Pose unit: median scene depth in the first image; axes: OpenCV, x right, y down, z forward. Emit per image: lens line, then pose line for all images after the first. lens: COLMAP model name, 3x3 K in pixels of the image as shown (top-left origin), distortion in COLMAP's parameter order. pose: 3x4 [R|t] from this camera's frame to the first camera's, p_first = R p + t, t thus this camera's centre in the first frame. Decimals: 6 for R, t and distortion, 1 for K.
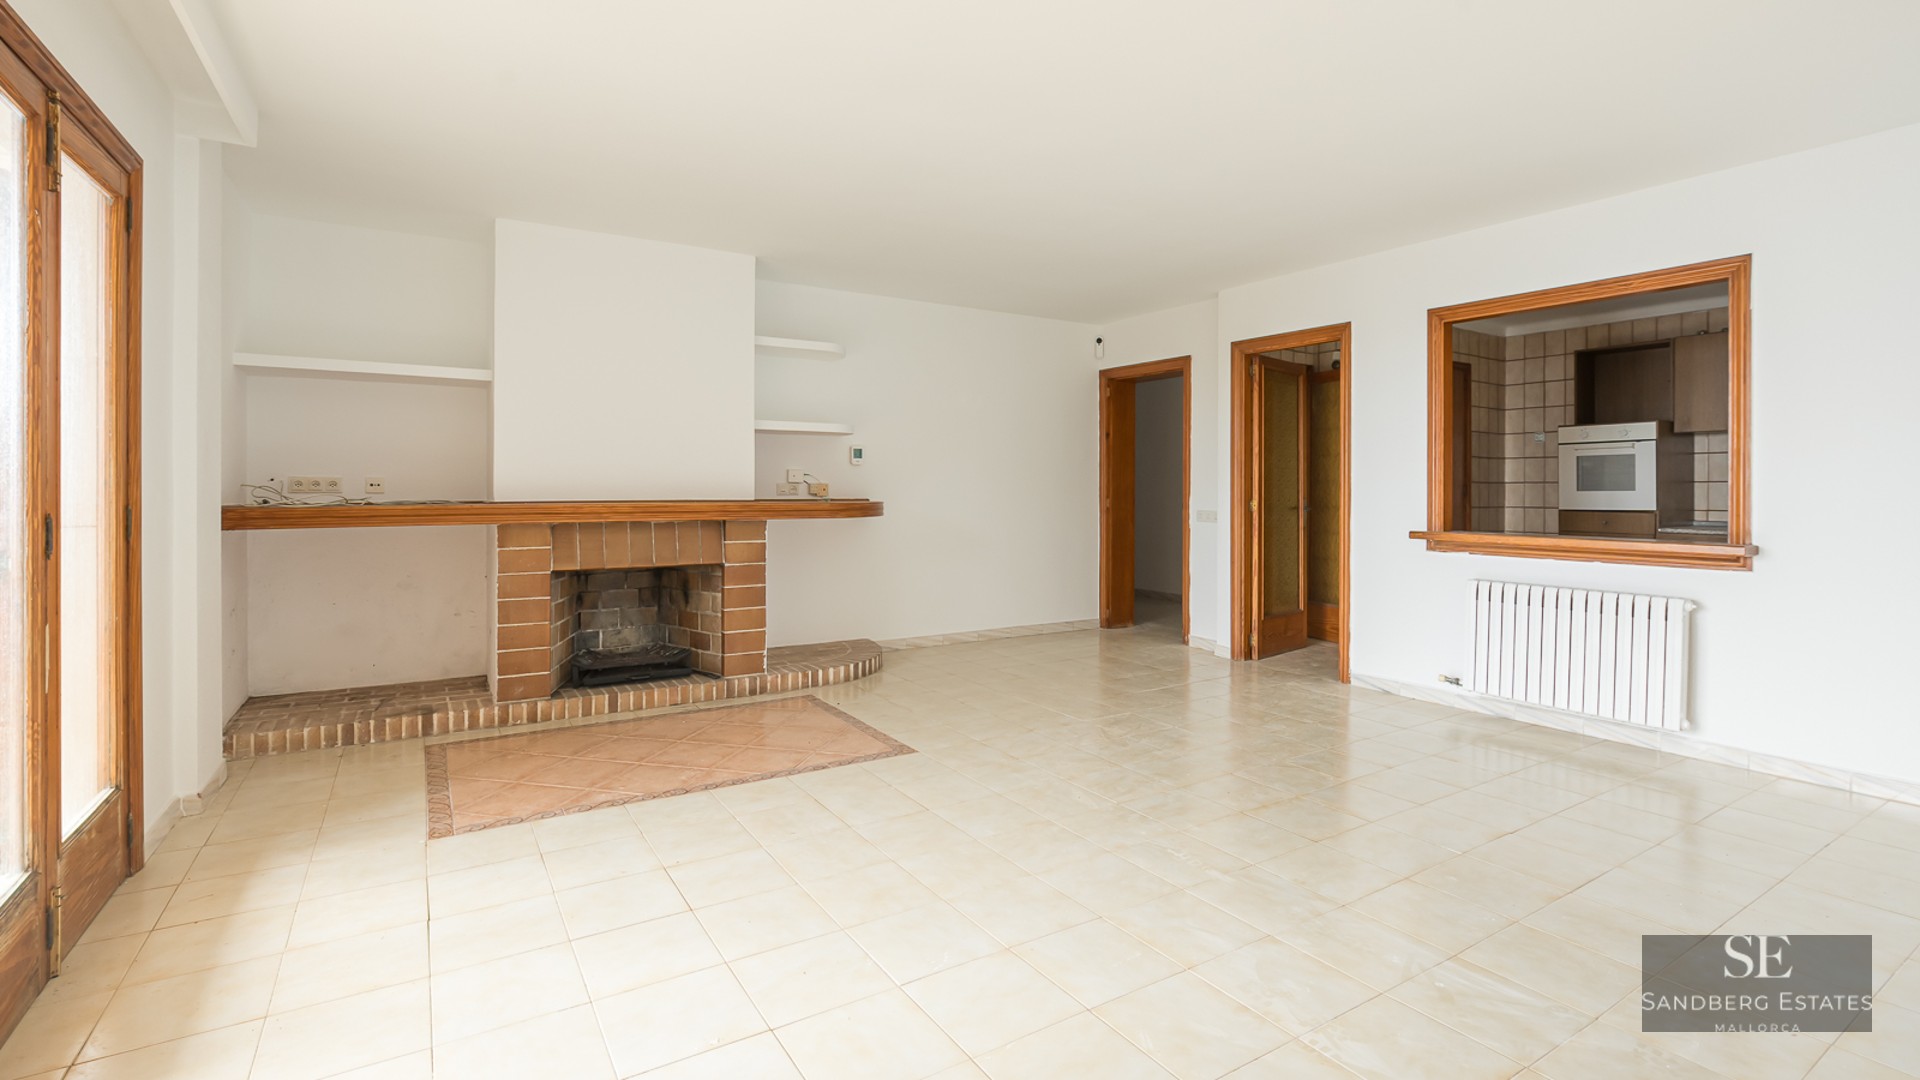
lens RADIAL K [[877.6, 0, 935.1], [0, 877.6, 492.4], [0, 0, 1]] dist [-0.012432, 0.001514]
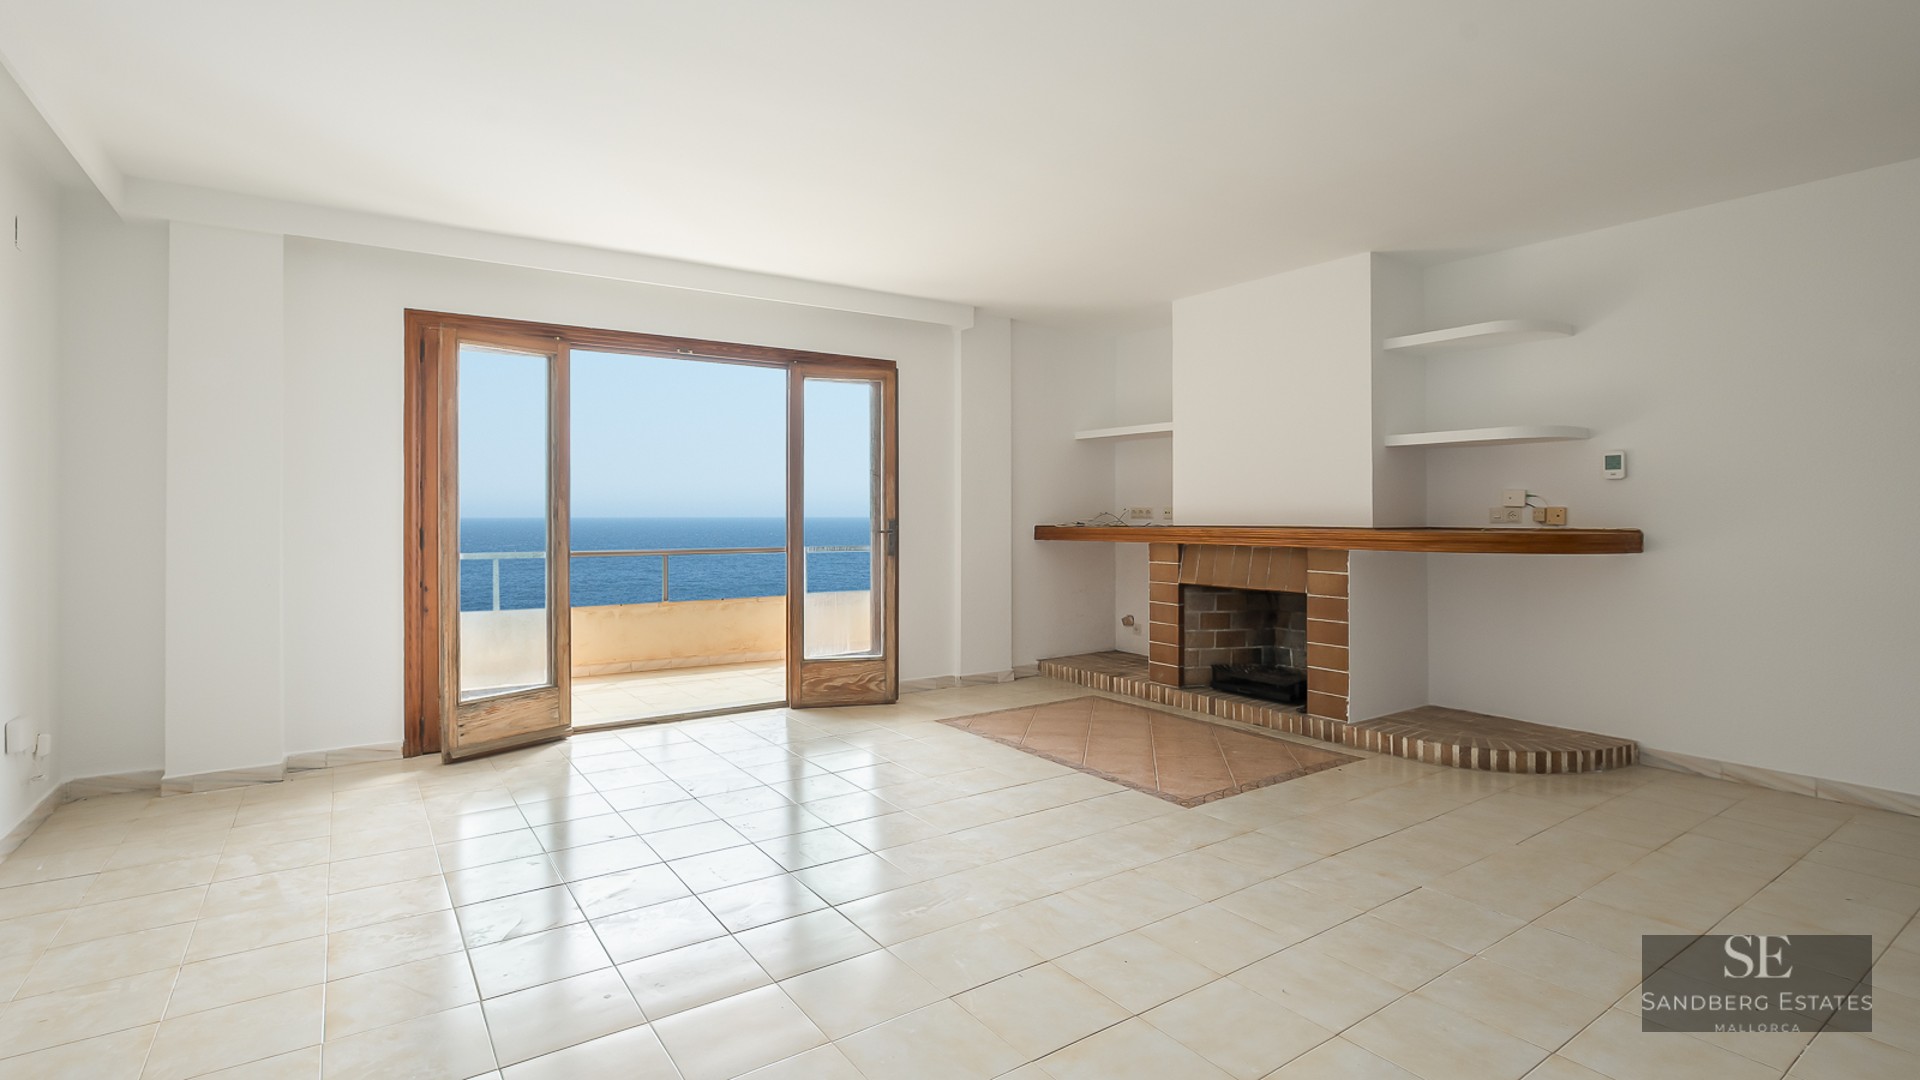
lens RADIAL K [[877.6, 0, 962.8], [0, 877.6, 523.0], [0, 0, 1]] dist [-0.012432, 0.001514]
pose [[0.070393, 0.006819, -0.997496, 0.700655], [-0.004310, 0.999969, 0.006532, 0.000129], [0.997510, 0.003840, 0.070420, 0.579025]]
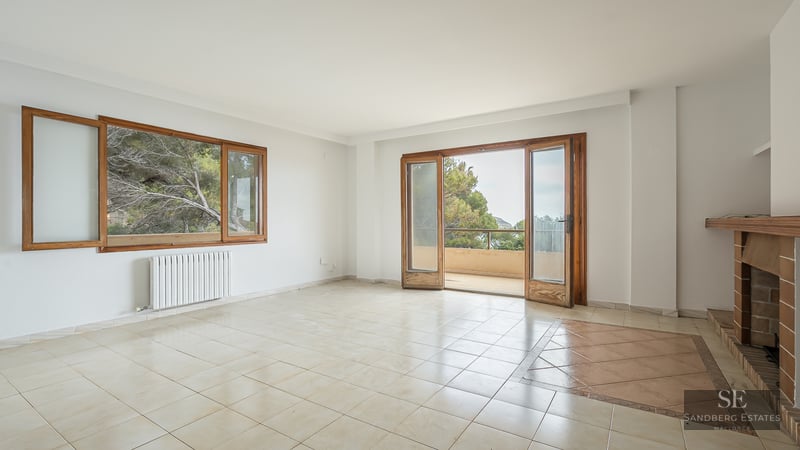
lens RADIAL K [[365.7, 0, 410.0], [0, 365.7, 220.7], [0, 0, 1]] dist [-0.012432, 0.001514]
pose [[-0.886263, 0.000579, -0.463182, 0.347262], [-0.002025, 0.999985, 0.005125, 0.014851], [0.463178, 0.005480, -0.886248, 1.212834]]
